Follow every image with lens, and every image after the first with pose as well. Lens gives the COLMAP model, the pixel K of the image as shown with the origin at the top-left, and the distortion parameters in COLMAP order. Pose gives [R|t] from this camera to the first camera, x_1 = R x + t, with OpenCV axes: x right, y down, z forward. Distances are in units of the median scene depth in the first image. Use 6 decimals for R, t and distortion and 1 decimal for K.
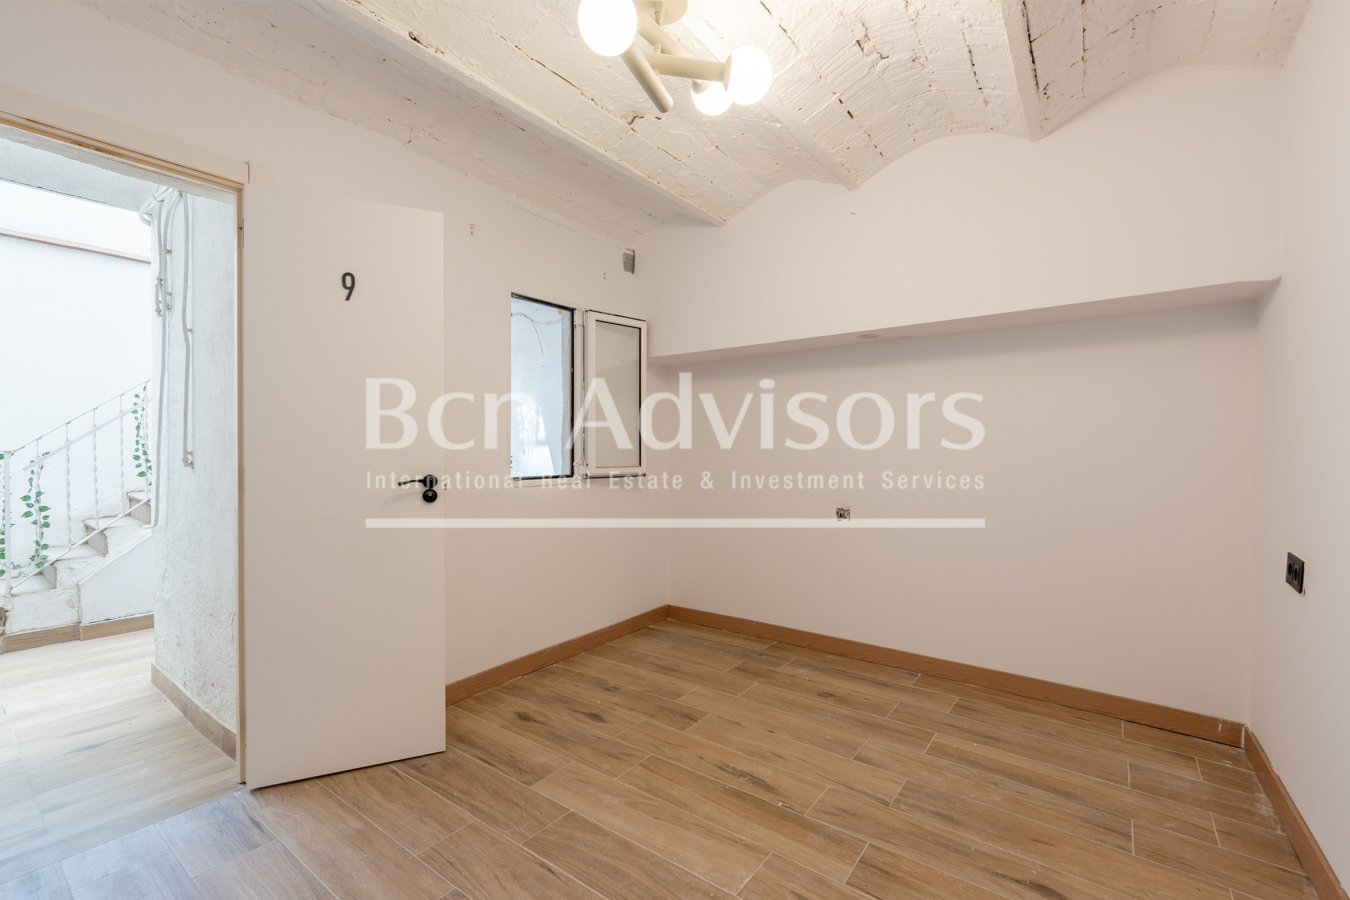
lens RADIAL K [[590.1, 0, 685.1], [0, 590.1, 445.8], [0, 0, 1]] dist [0.000366, 0.000387]
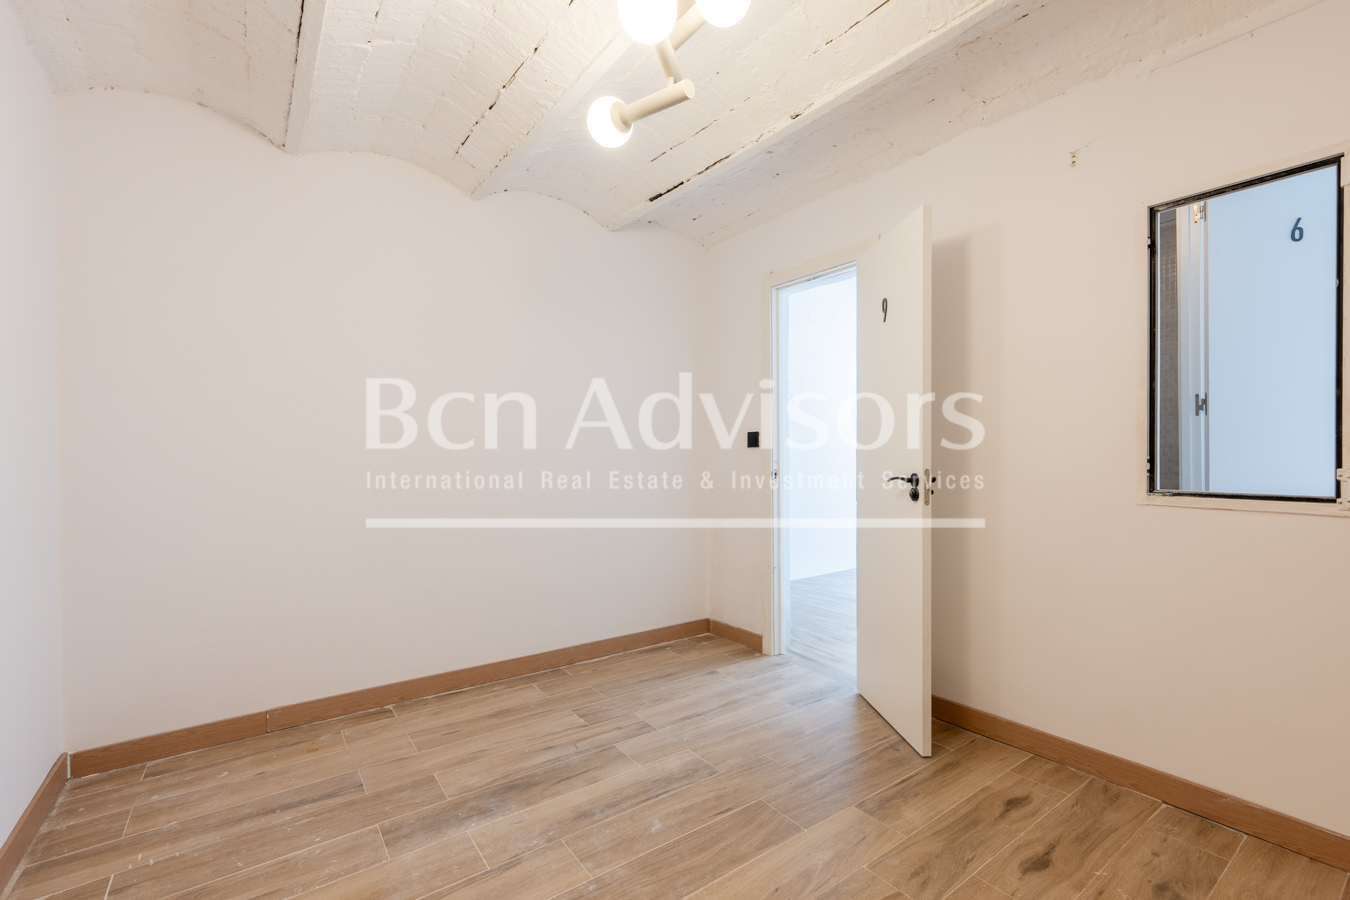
lens RADIAL K [[590.1, 0, 687.0], [0, 590.1, 451.8], [0, 0, 1]] dist [0.000366, 0.000387]
pose [[-0.301355, 0.006512, -0.953490, 0.644326], [0.012179, 0.999921, 0.002980, 0.004028], [0.953434, -0.010714, -0.301410, 0.934454]]
